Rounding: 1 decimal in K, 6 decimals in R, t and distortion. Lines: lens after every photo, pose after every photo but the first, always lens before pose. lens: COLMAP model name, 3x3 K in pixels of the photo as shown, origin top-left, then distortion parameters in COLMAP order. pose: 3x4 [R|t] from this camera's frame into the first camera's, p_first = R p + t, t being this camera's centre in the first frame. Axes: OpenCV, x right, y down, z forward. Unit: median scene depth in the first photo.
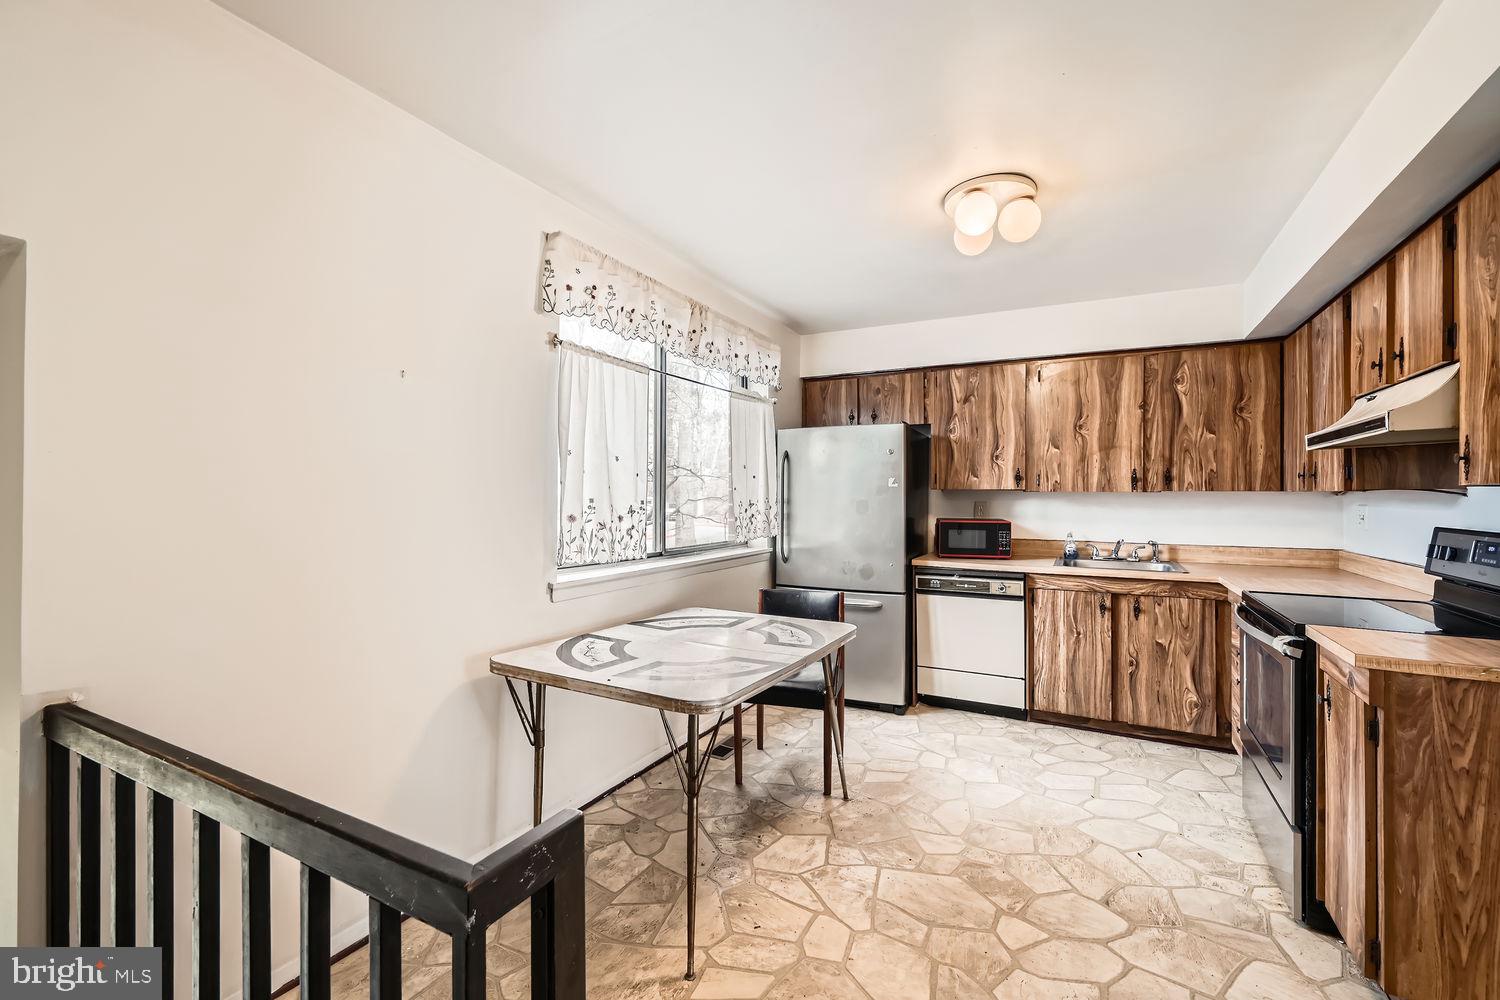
lens RADIAL K [[593.6, 0, 758.5], [0, 593.6, 496.6], [0, 0, 1]] dist [0.001999, 0.000670]
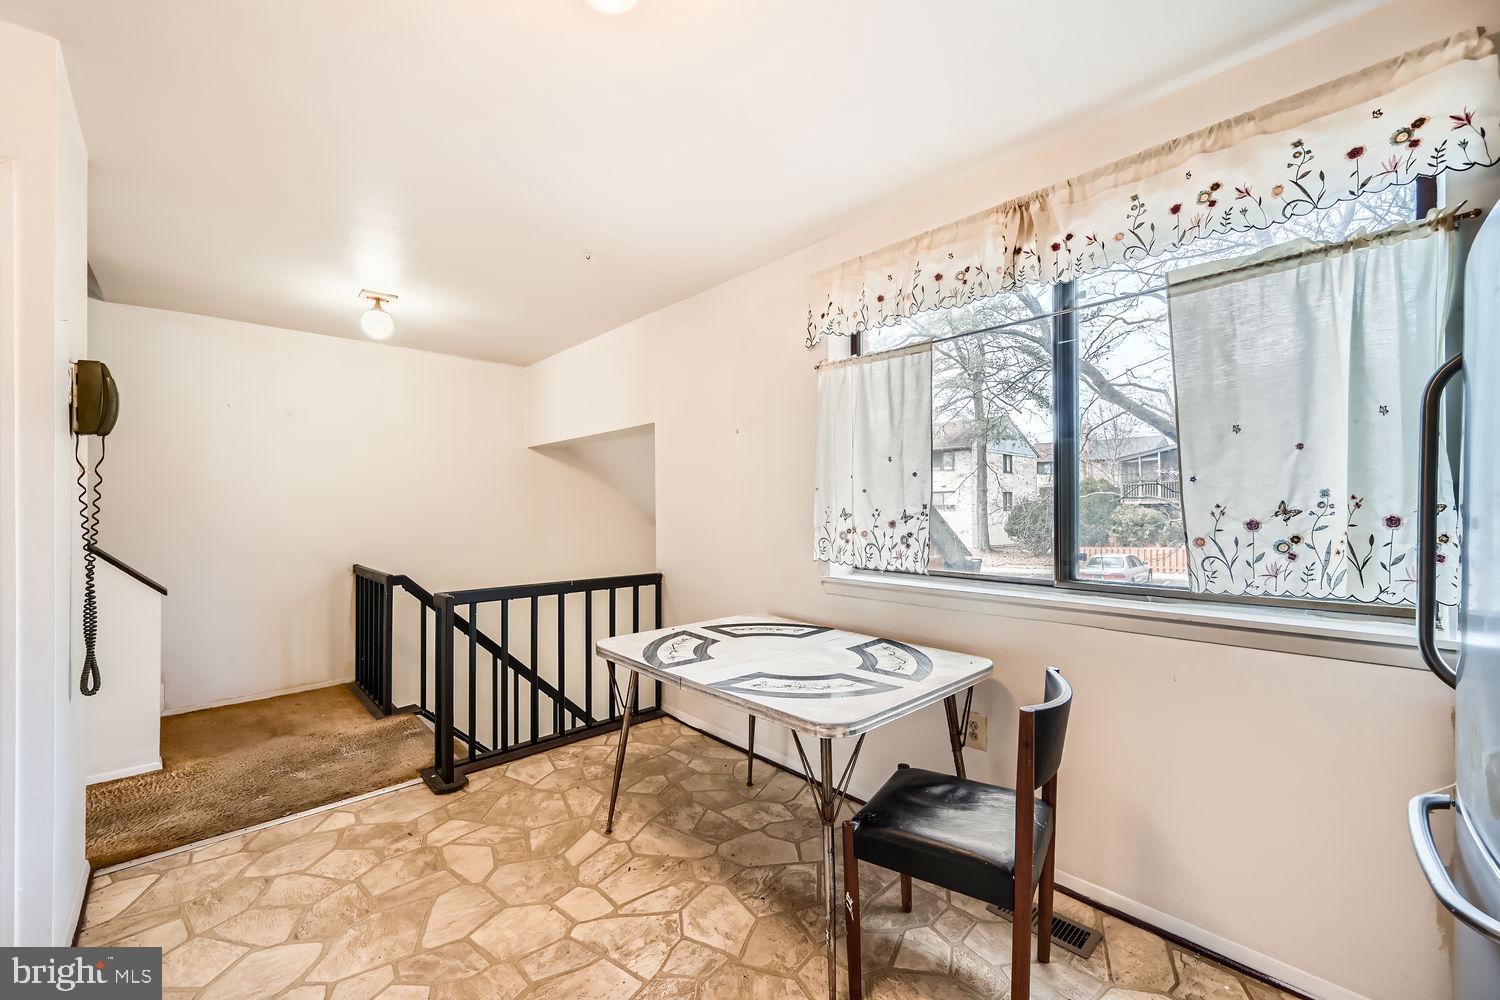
lens RADIAL K [[593.6, 0, 764.2], [0, 593.6, 508.4], [0, 0, 1]] dist [0.001999, 0.000670]
pose [[-0.285033, -0.002477, -0.958515, 0.590242], [0.002447, 0.999992, -0.003311, 0.012728], [0.958515, -0.003289, -0.285024, 0.901023]]
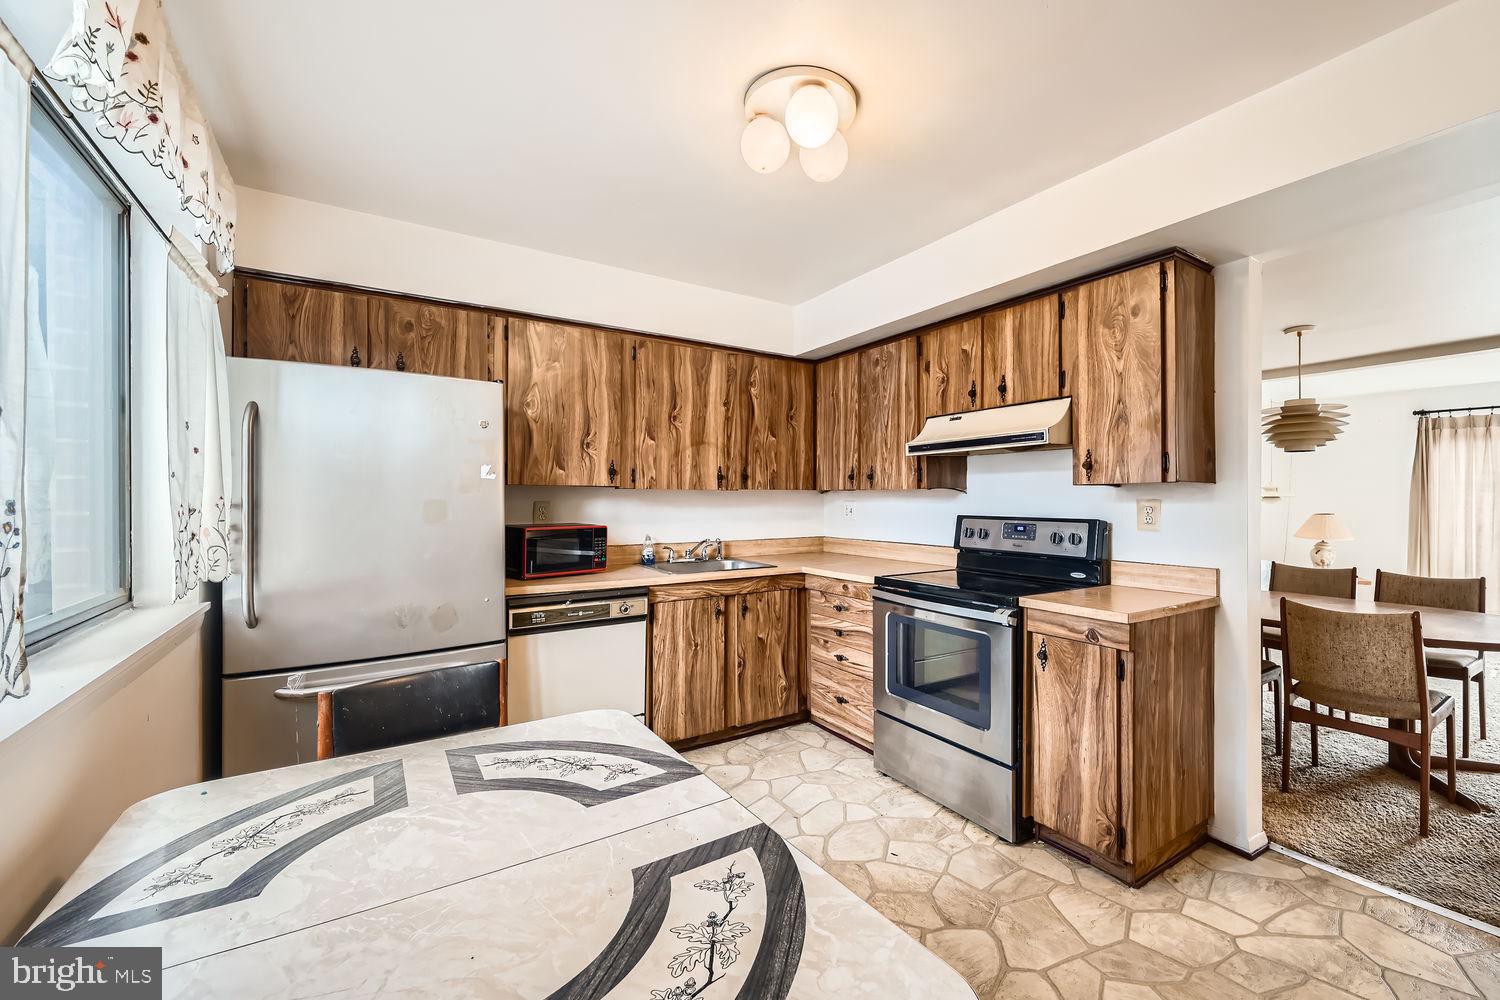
lens RADIAL K [[620.9, 0, 766.4], [0, 620.9, 499.3], [0, 0, 1]] dist [-0.005375, -0.000475]
pose [[0.488295, -0.004145, 0.872669, -0.245705], [0.003198, 0.999991, 0.002960, 0.005198], [-0.872673, 0.001345, 0.488304, 0.464892]]
